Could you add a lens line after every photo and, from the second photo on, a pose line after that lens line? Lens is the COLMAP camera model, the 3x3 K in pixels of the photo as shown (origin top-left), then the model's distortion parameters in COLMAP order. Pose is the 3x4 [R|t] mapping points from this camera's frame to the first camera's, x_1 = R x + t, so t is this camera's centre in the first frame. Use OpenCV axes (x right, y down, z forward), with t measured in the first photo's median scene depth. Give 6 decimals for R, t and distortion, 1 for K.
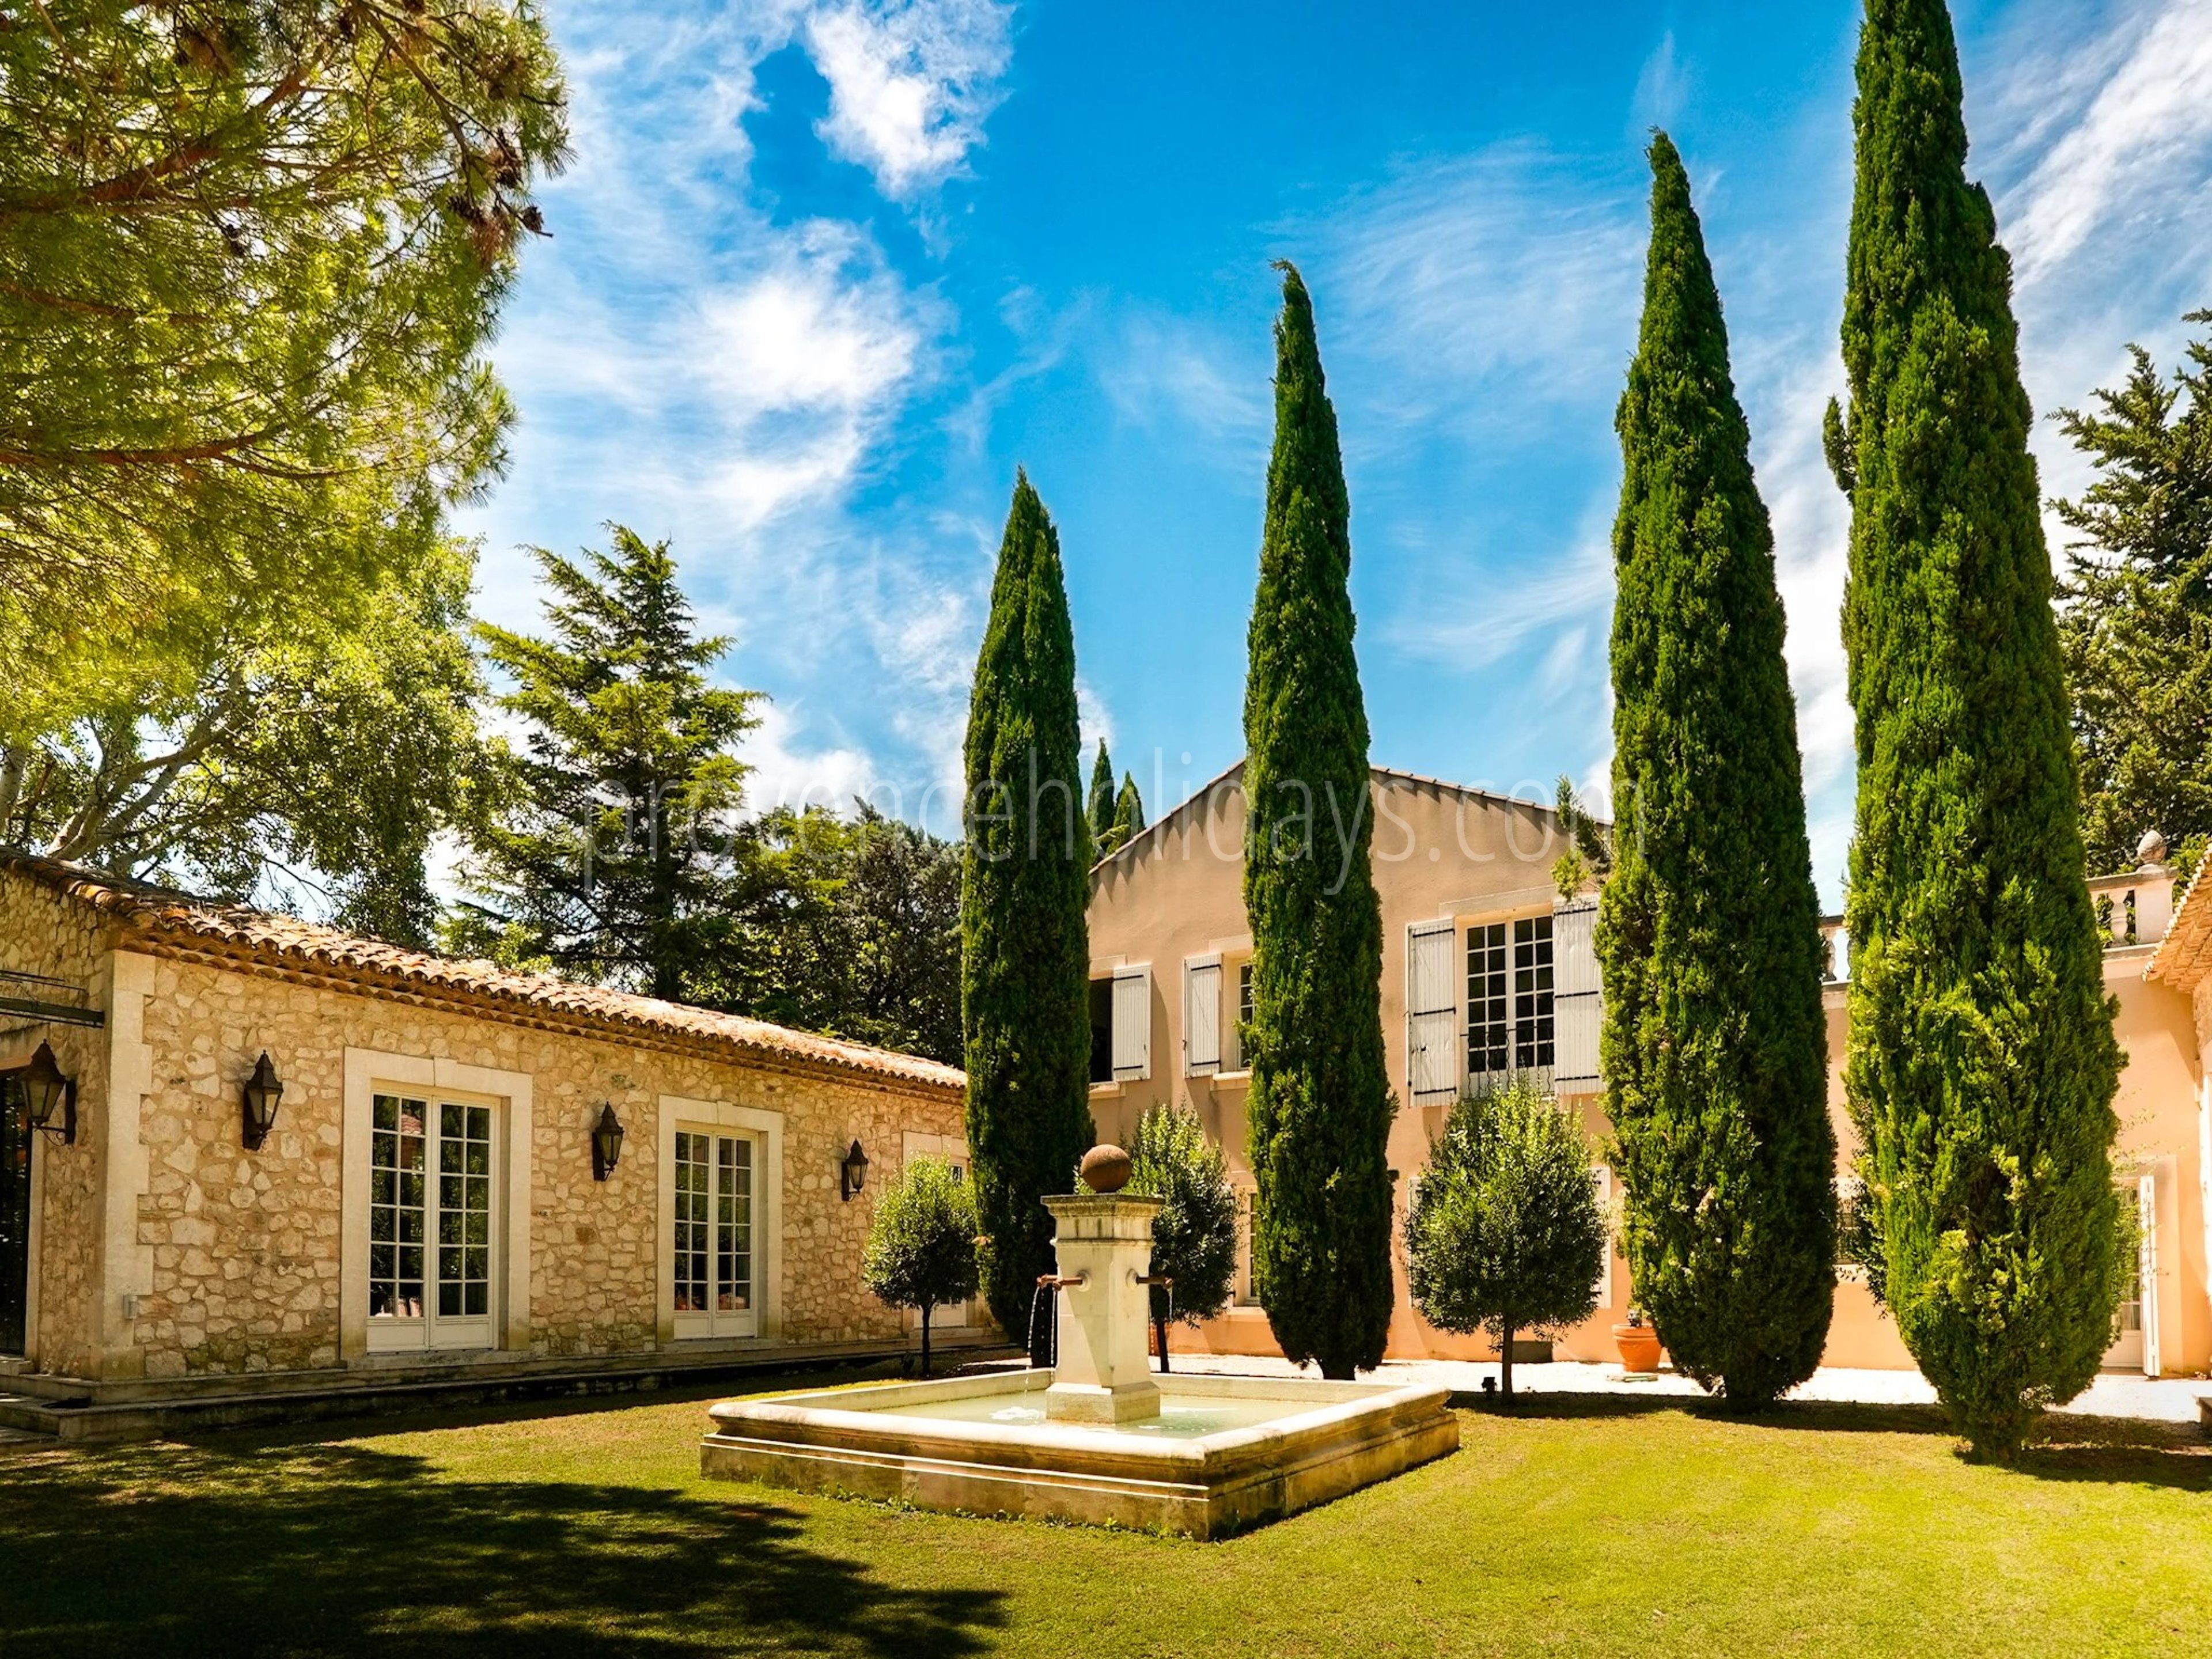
lens RADIAL K [[1703.2, 0, 1106.0], [0, 1703.2, 829.5], [0, 0, 1]] dist [-0.070506, 0.080867]
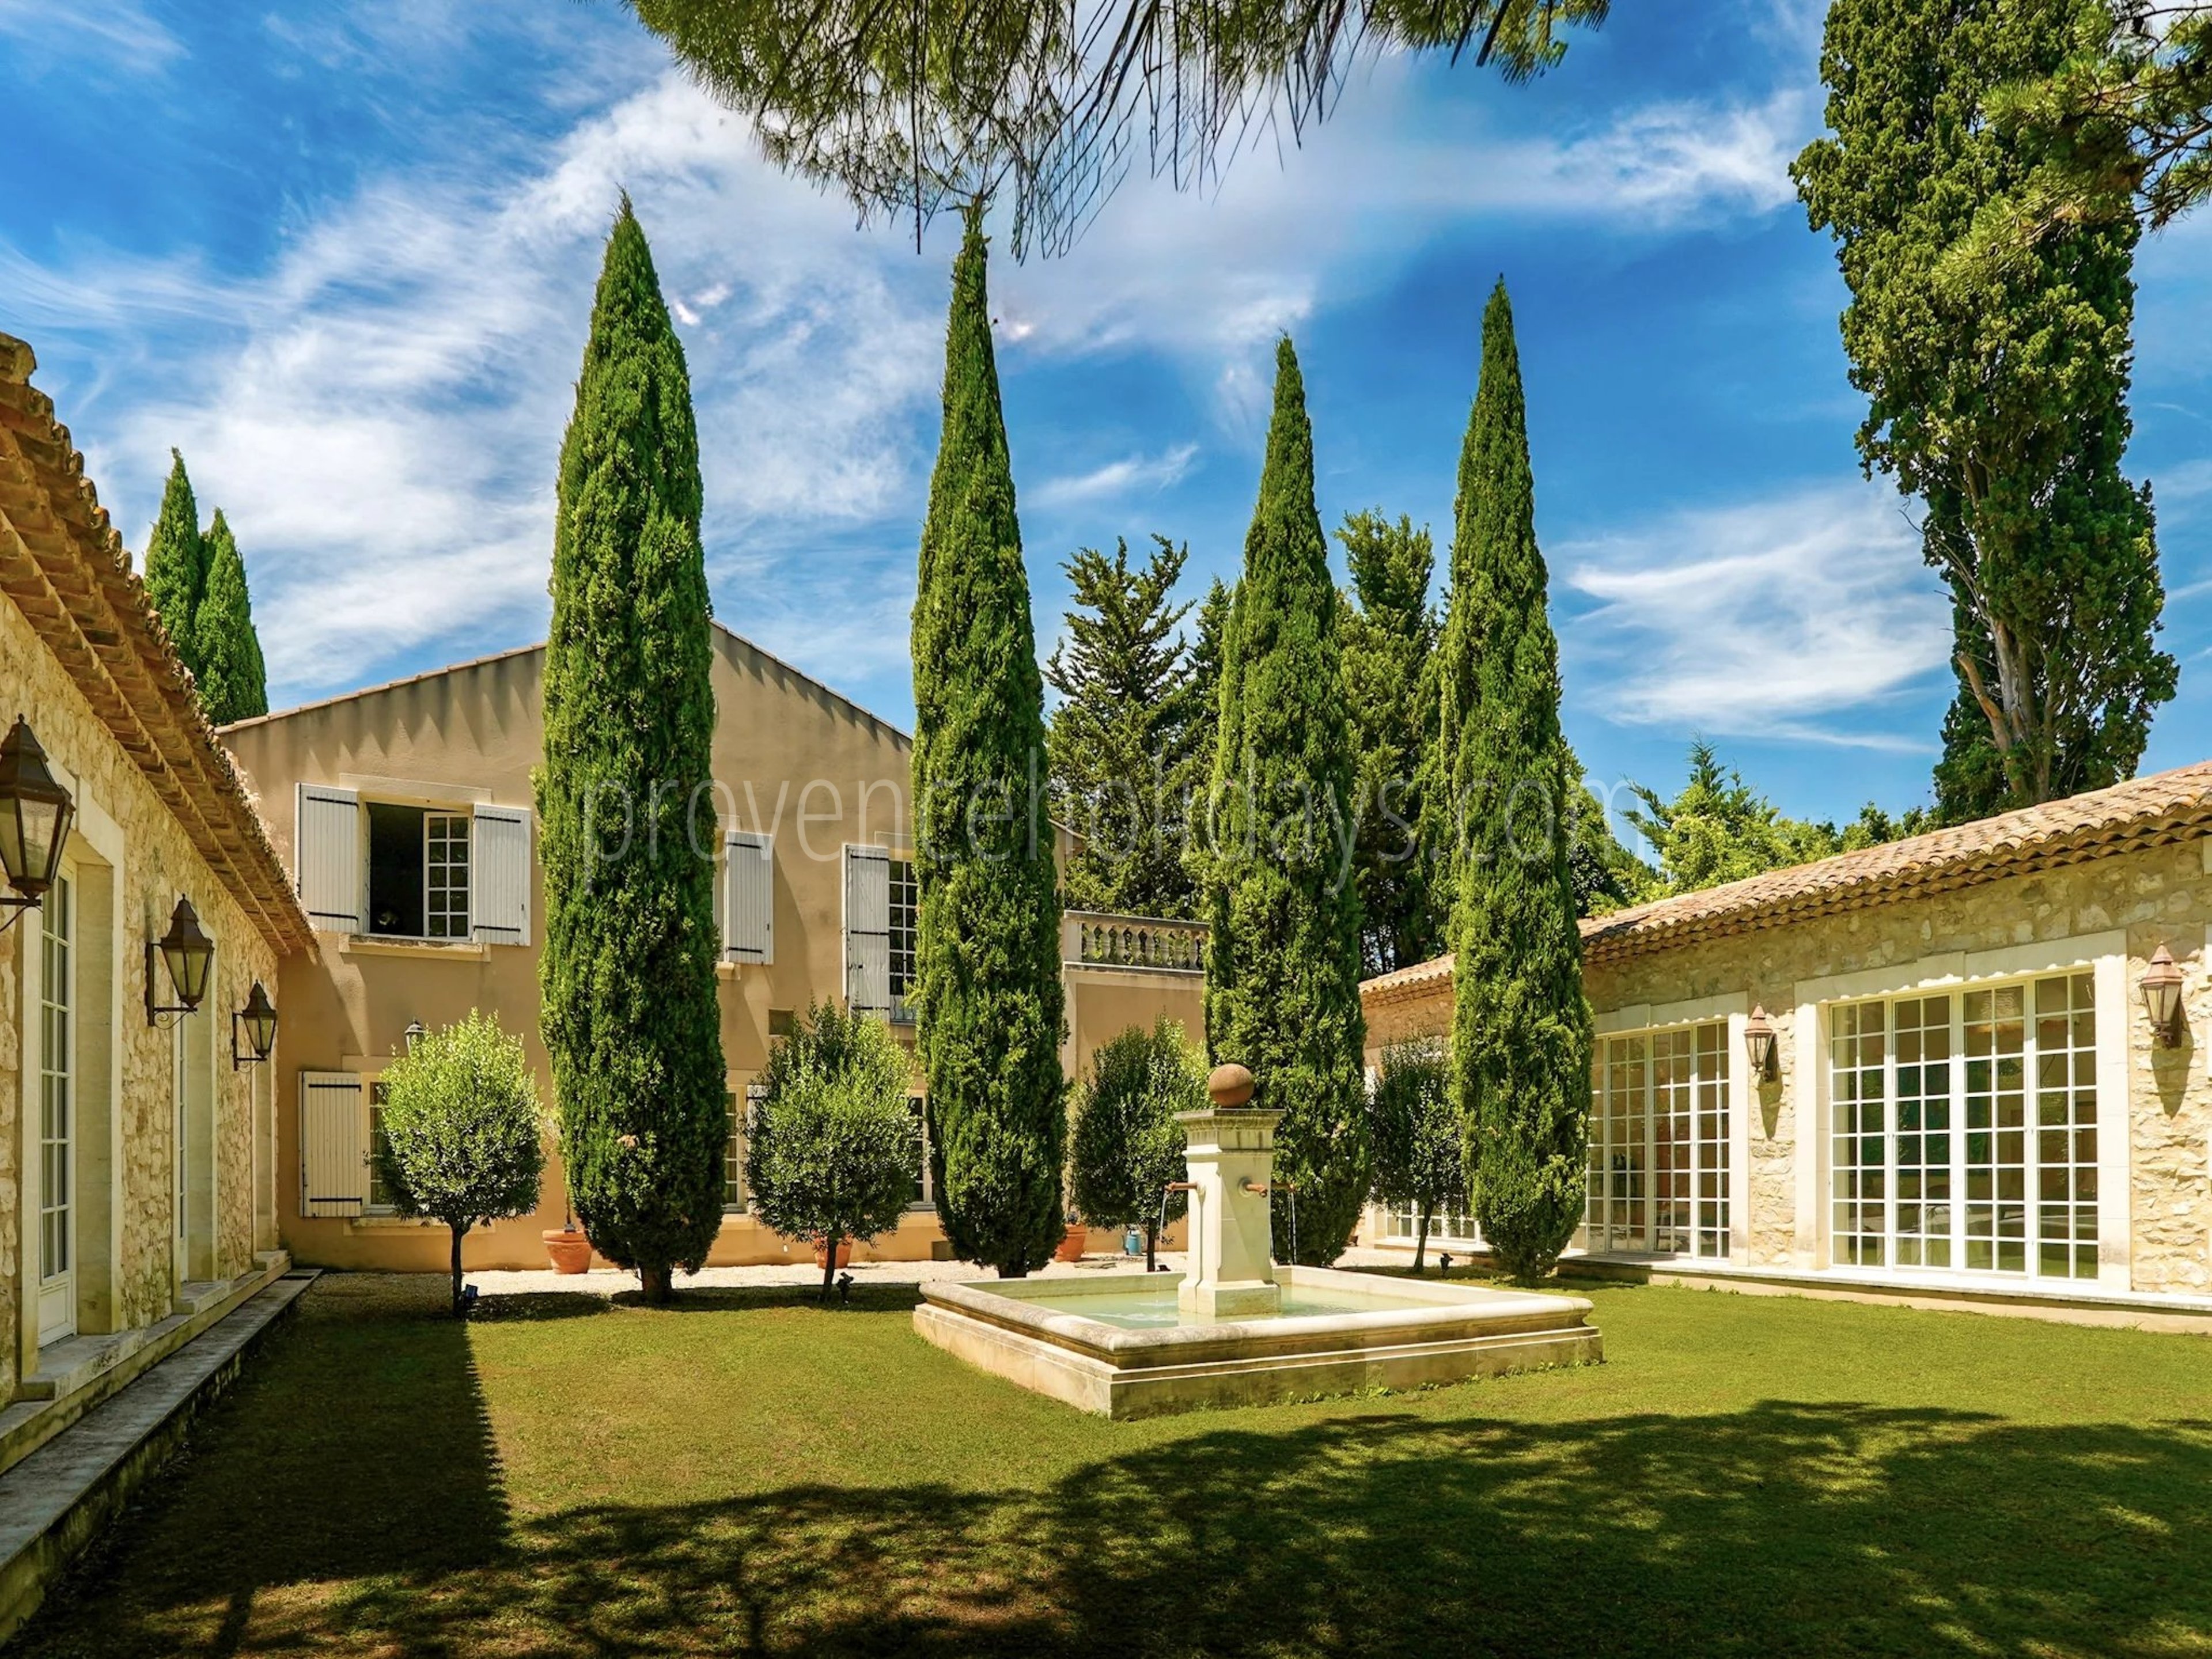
lens RADIAL K [[1703.2, 0, 1106.0], [0, 1703.2, 829.5], [0, 0, 1]] dist [-0.070506, 0.080867]
pose [[0.361137, 0.183843, 0.914211, -1.001559], [-0.231115, 0.967432, -0.103249, 0.157118], [-0.903419, -0.174001, 0.391864, 0.618245]]
